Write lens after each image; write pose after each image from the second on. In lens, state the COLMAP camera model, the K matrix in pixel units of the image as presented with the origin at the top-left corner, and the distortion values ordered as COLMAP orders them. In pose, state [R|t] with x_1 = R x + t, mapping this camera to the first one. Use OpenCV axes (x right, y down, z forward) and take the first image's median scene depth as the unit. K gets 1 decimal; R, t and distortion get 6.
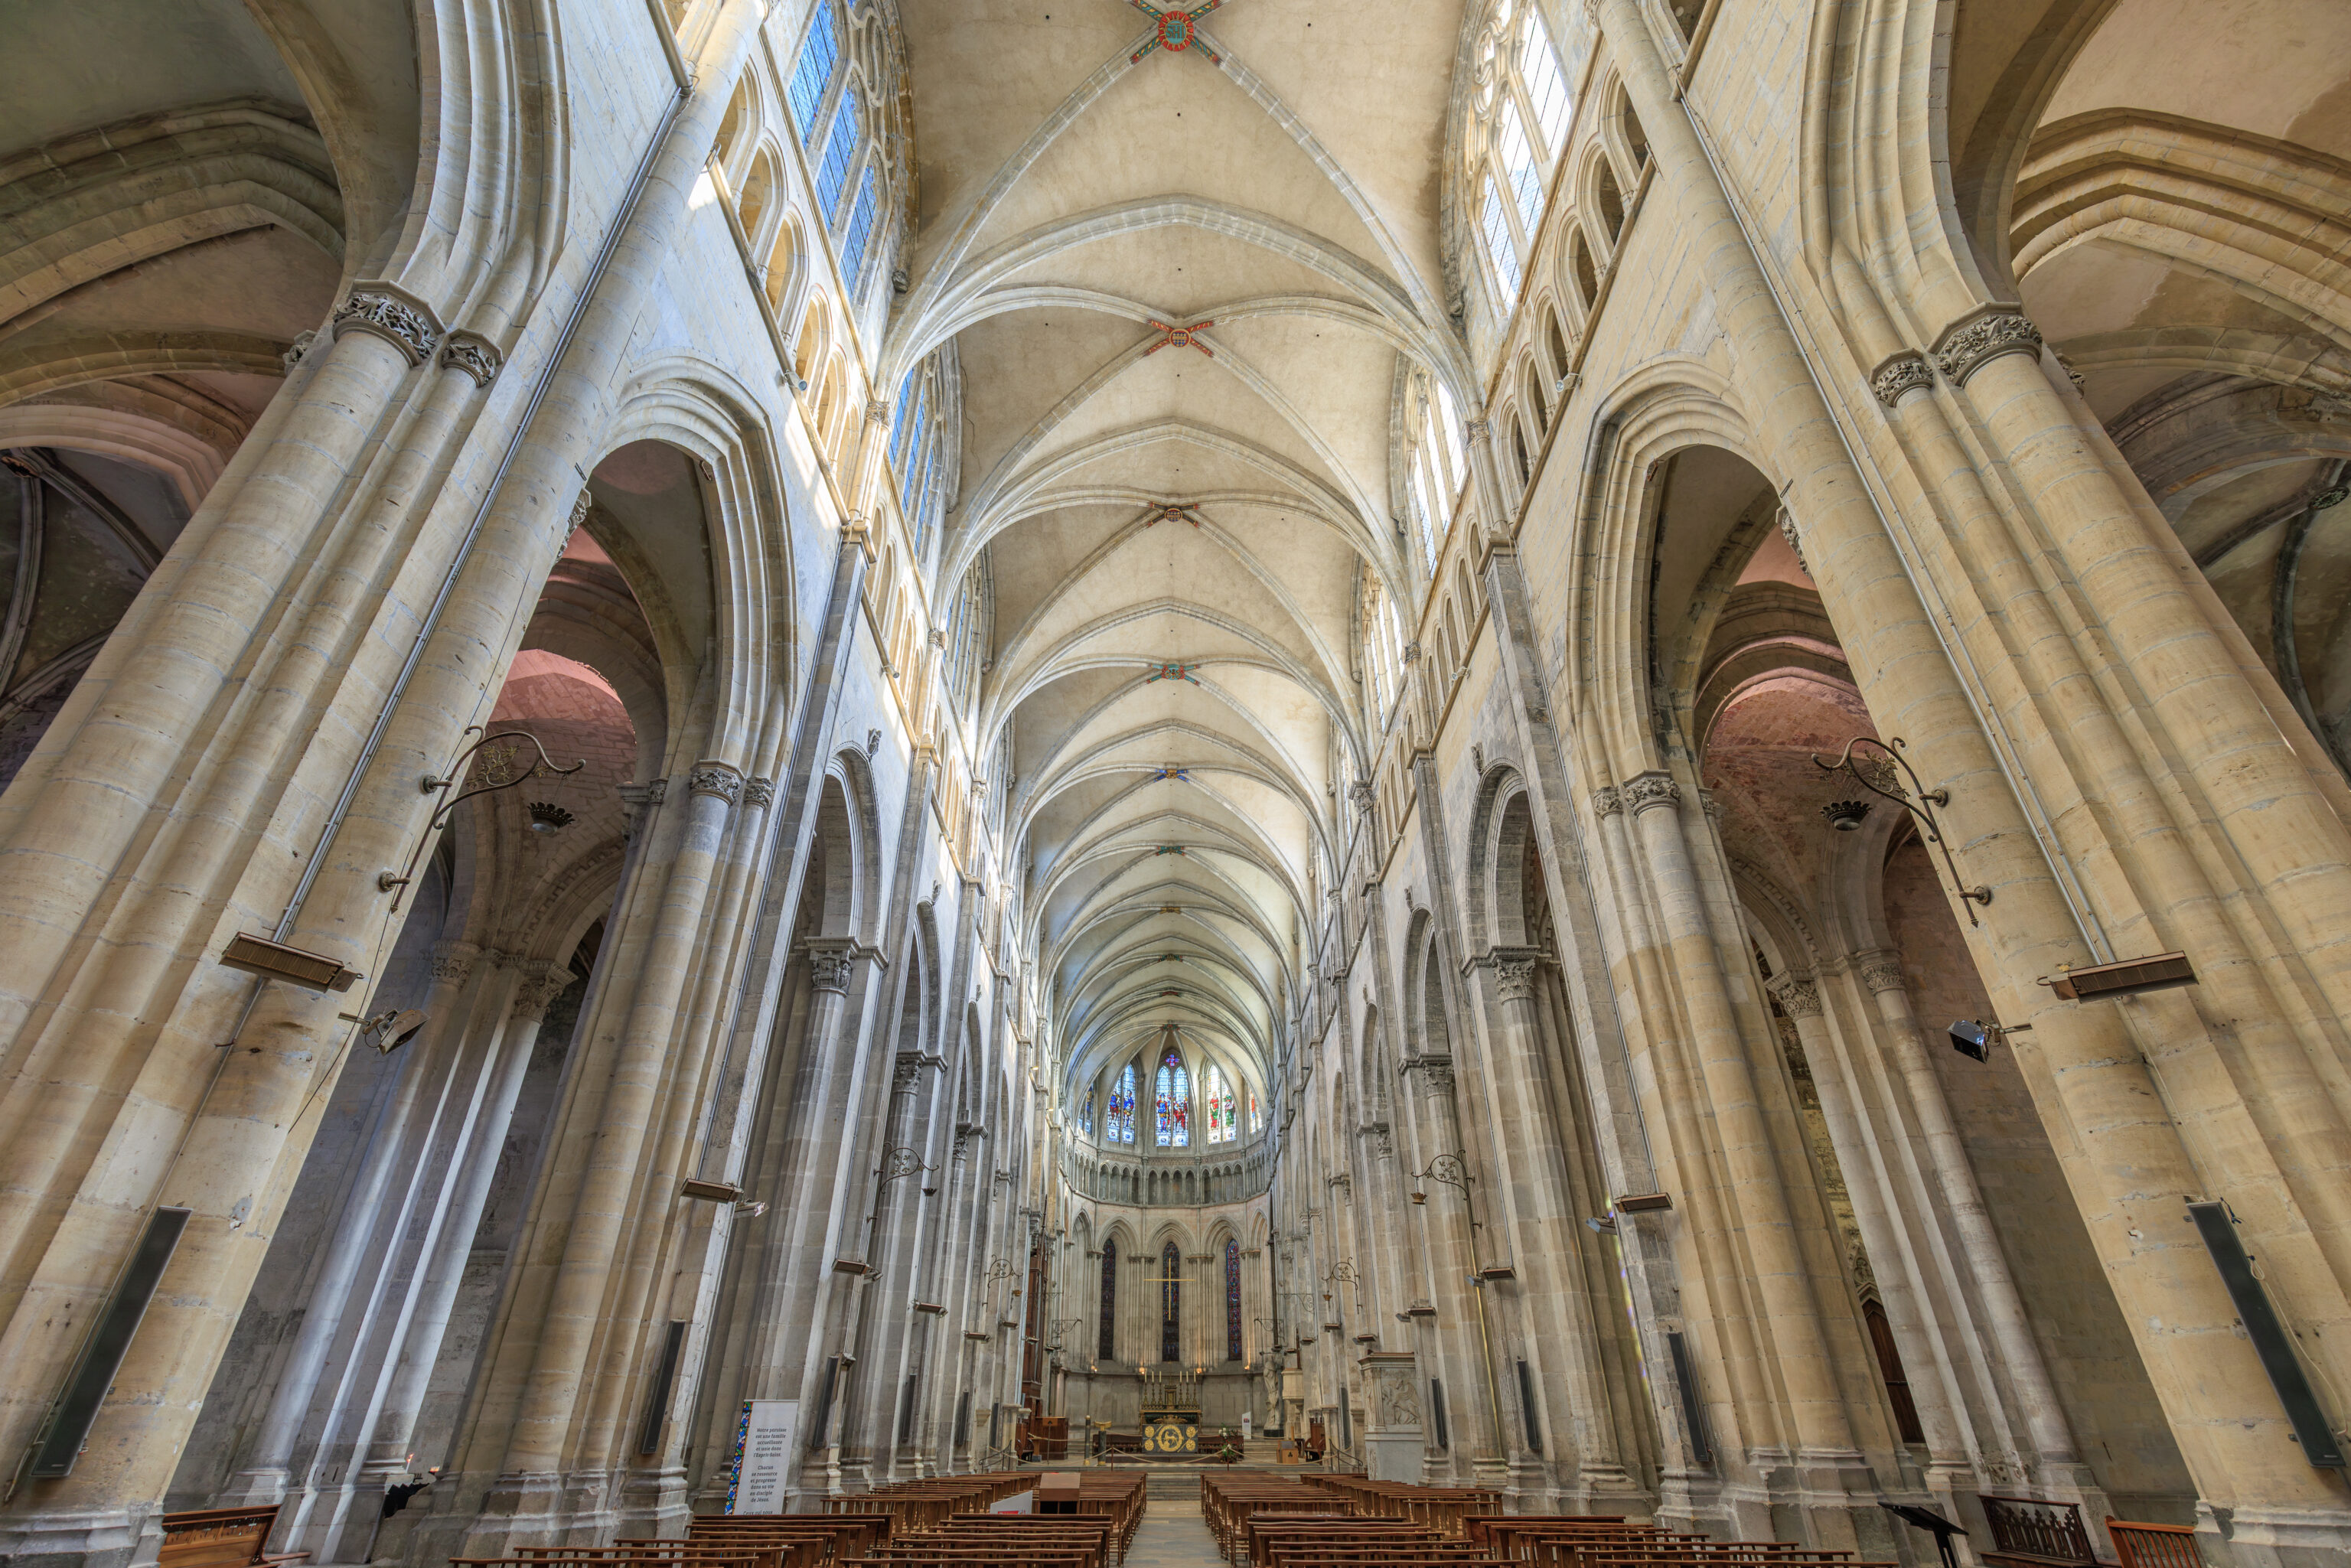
lens RADIAL K [[1059.7, 0, 1174.9], [0, 1059.7, 773.1], [0, 0, 1]] dist [0.007867, -0.001803]
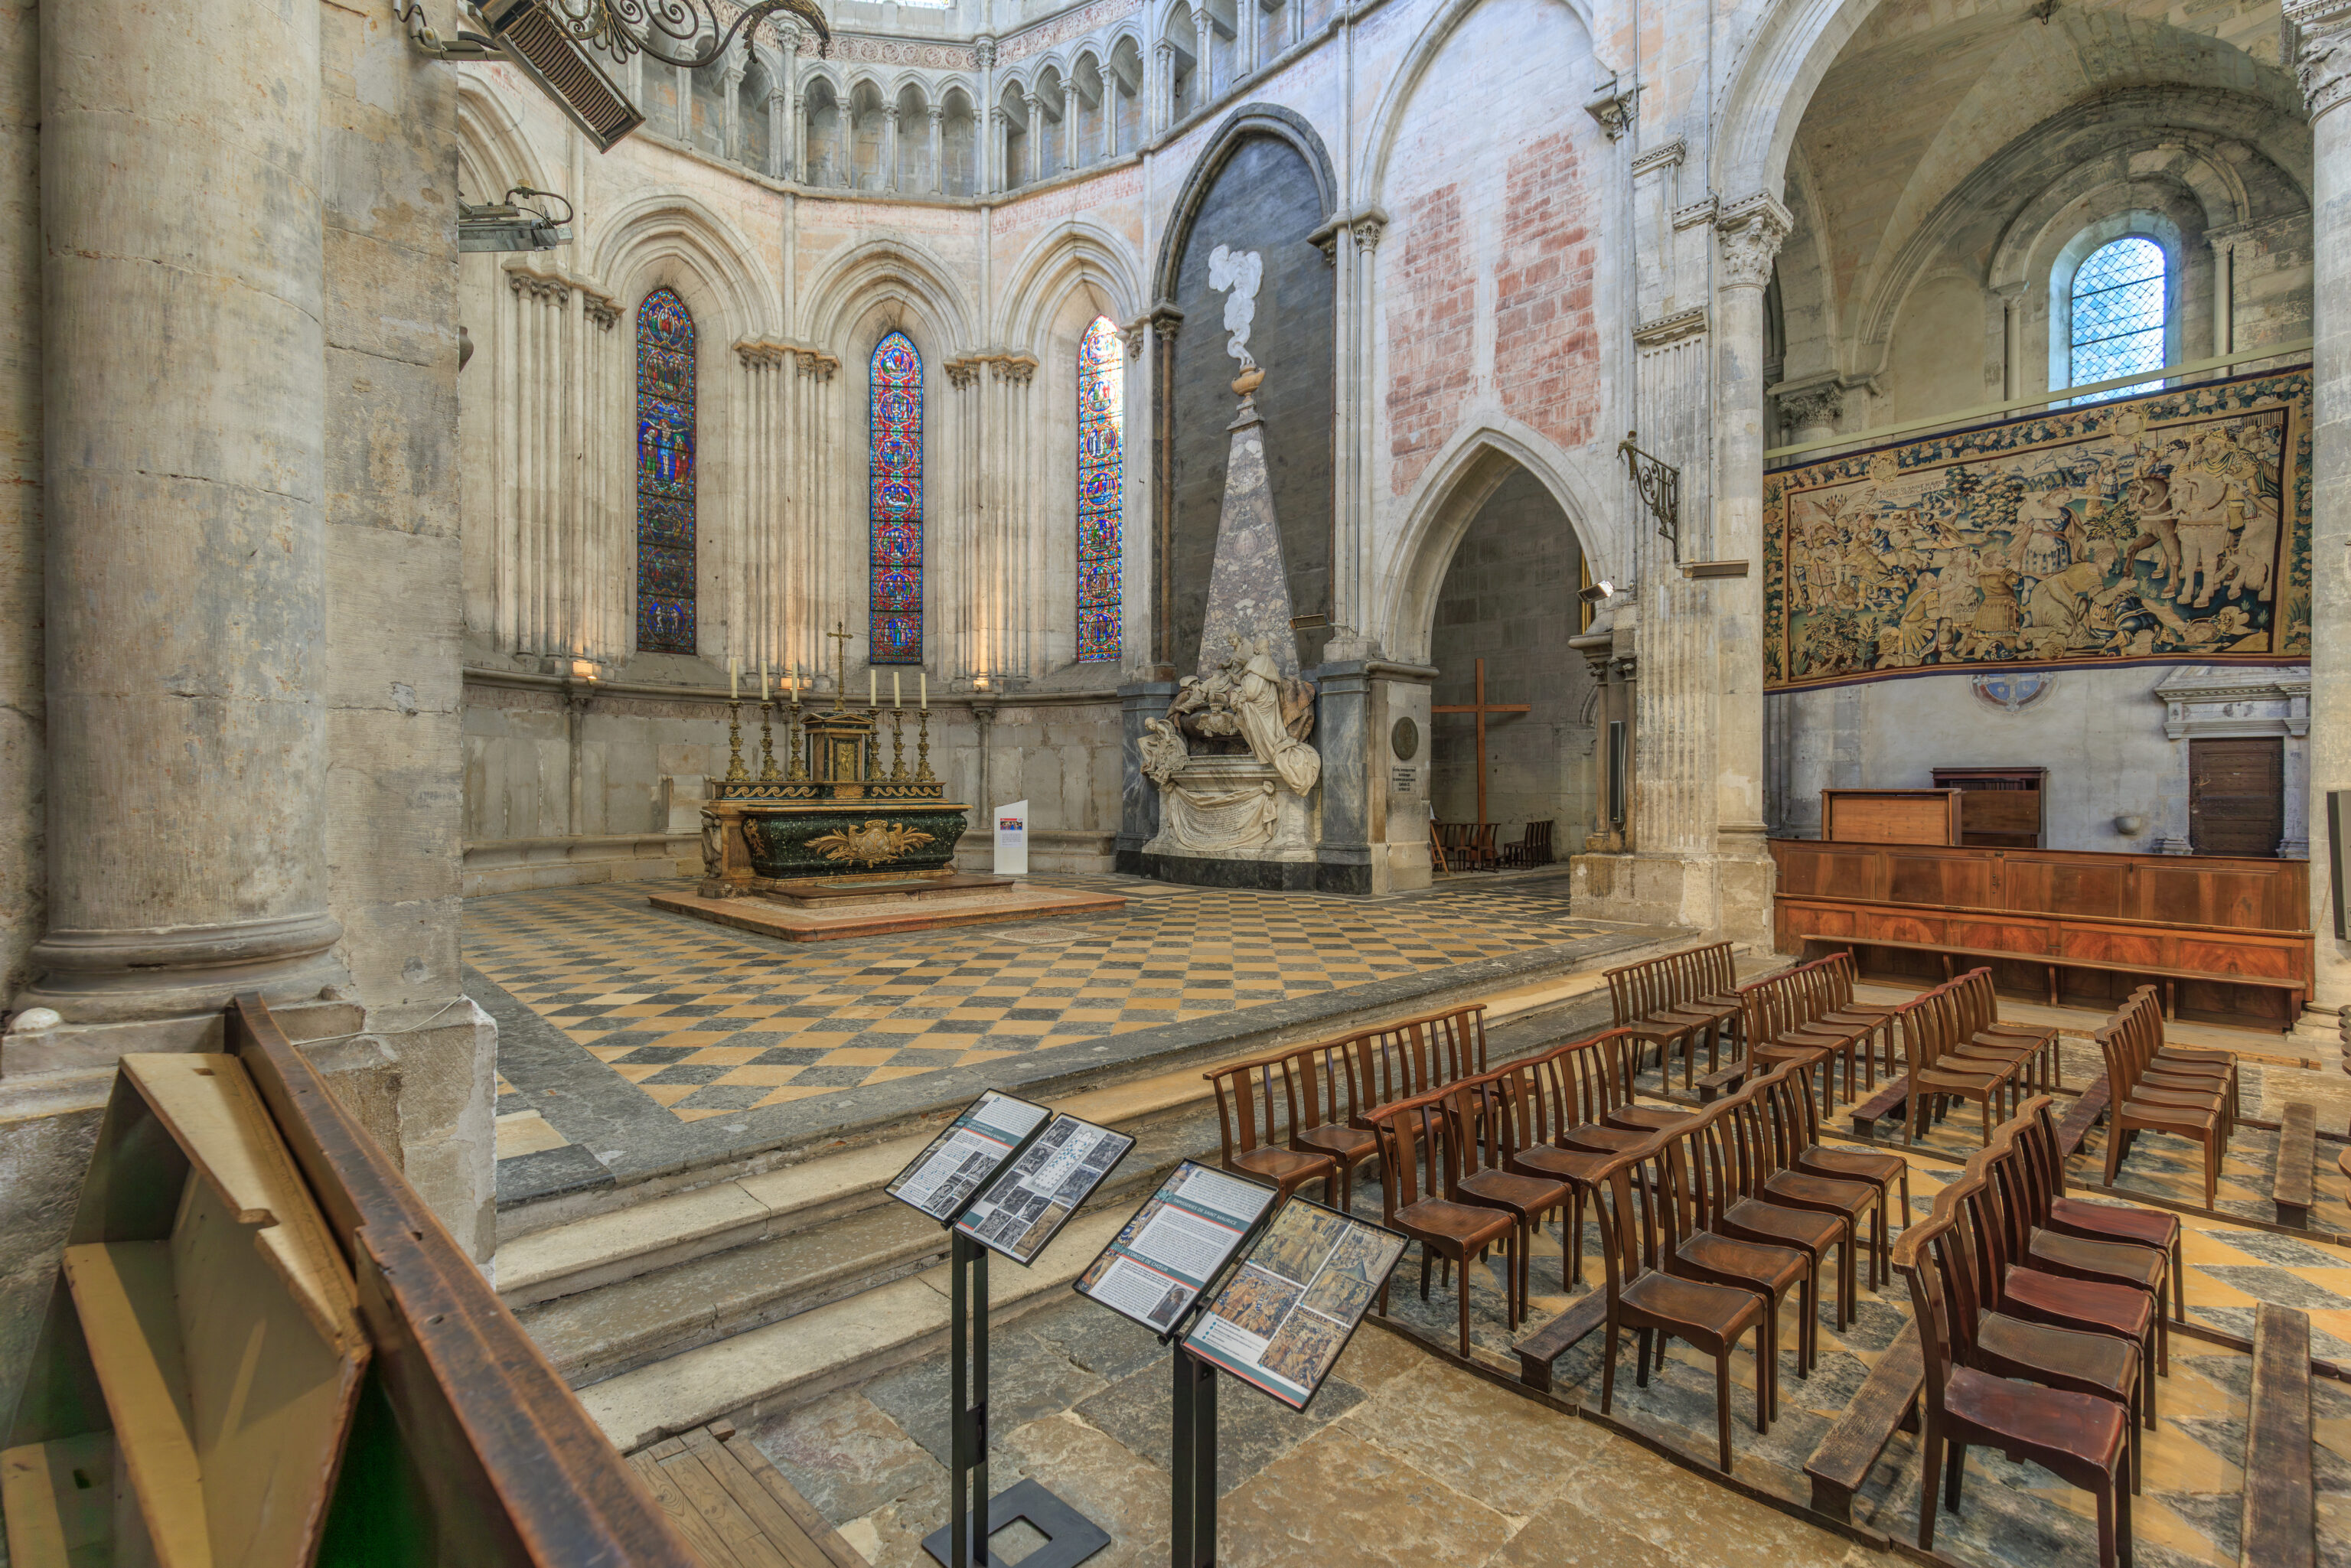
lens RADIAL K [[1059.7, 0, 1177.5], [0, 1059.7, 797.4], [0, 0, 1]] dist [0.007867, -0.001803]
pose [[0.730726, 0.002180, 0.682668, -0.287809], [-0.364985, 0.846322, 0.387976, 1.170781], [-0.576911, -0.532668, 0.619225, 1.978895]]
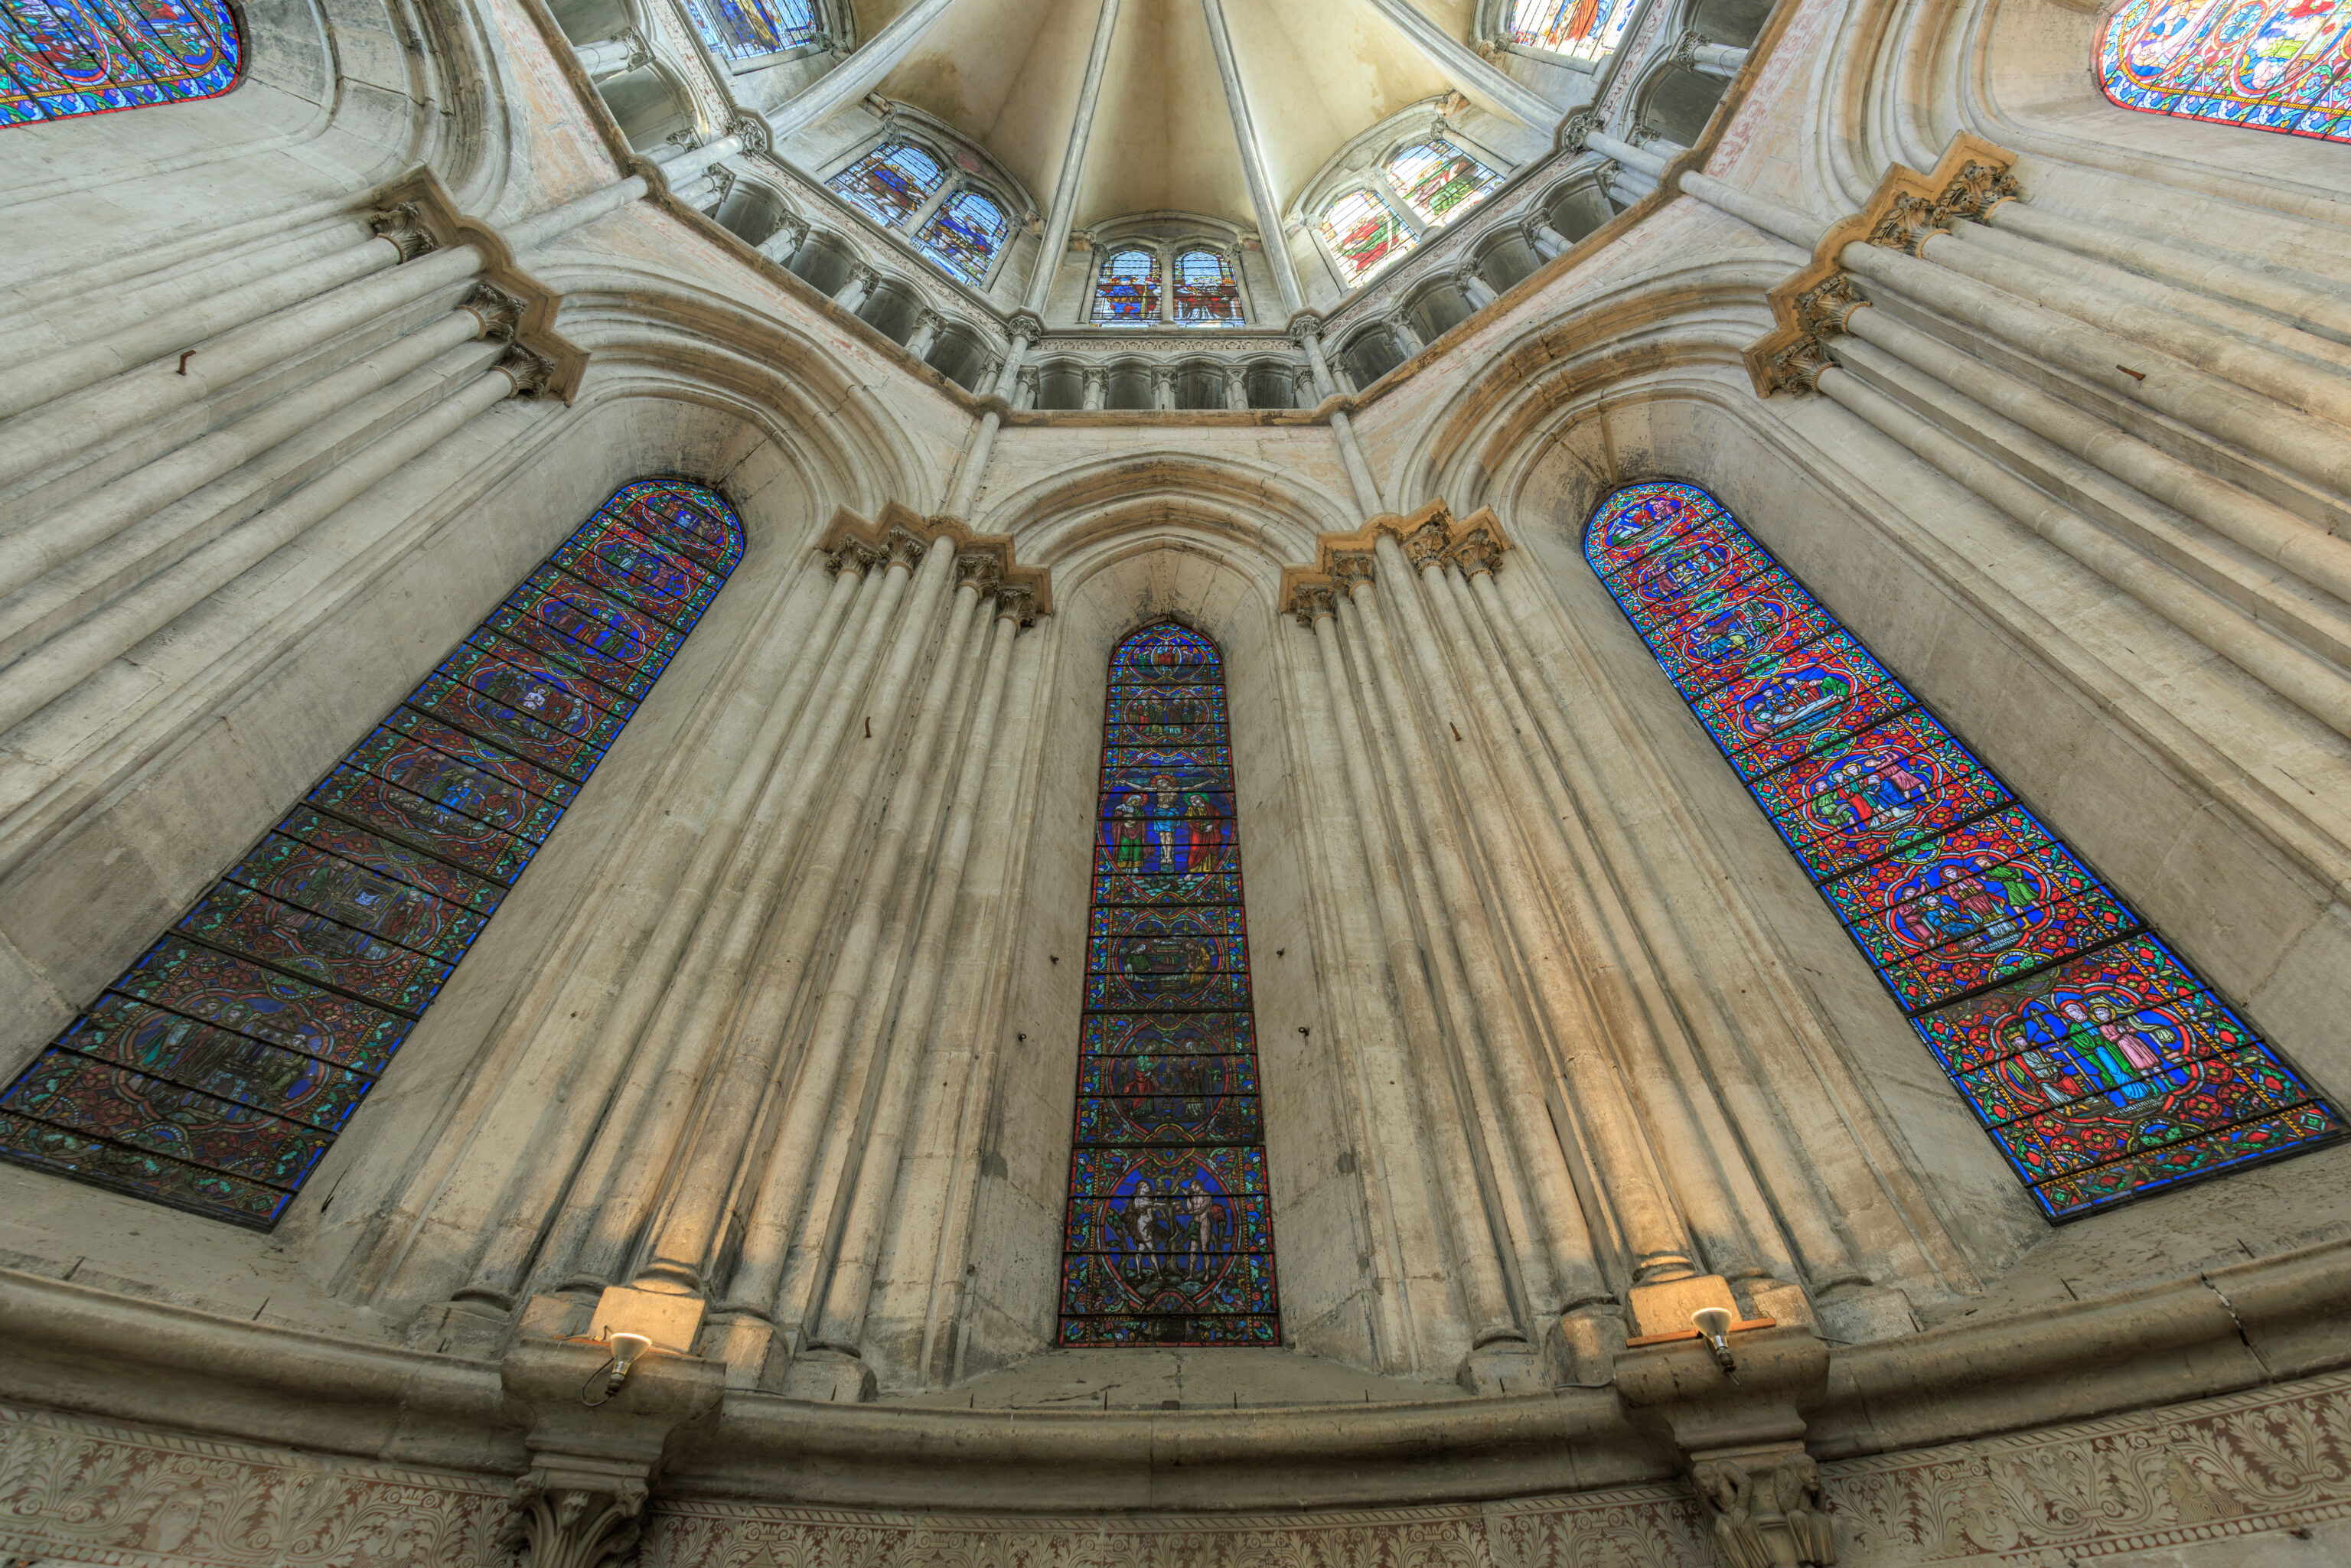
lens RADIAL K [[1059.7, 0, 1166.6], [0, 1059.7, 777.2], [0, 0, 1]] dist [0.007867, -0.001803]
pose [[0.999994, 0.000537, -0.003357, -0.010432], [-0.001691, 0.935110, -0.354352, 1.516092], [0.002949, 0.354356, 0.935106, 2.558747]]
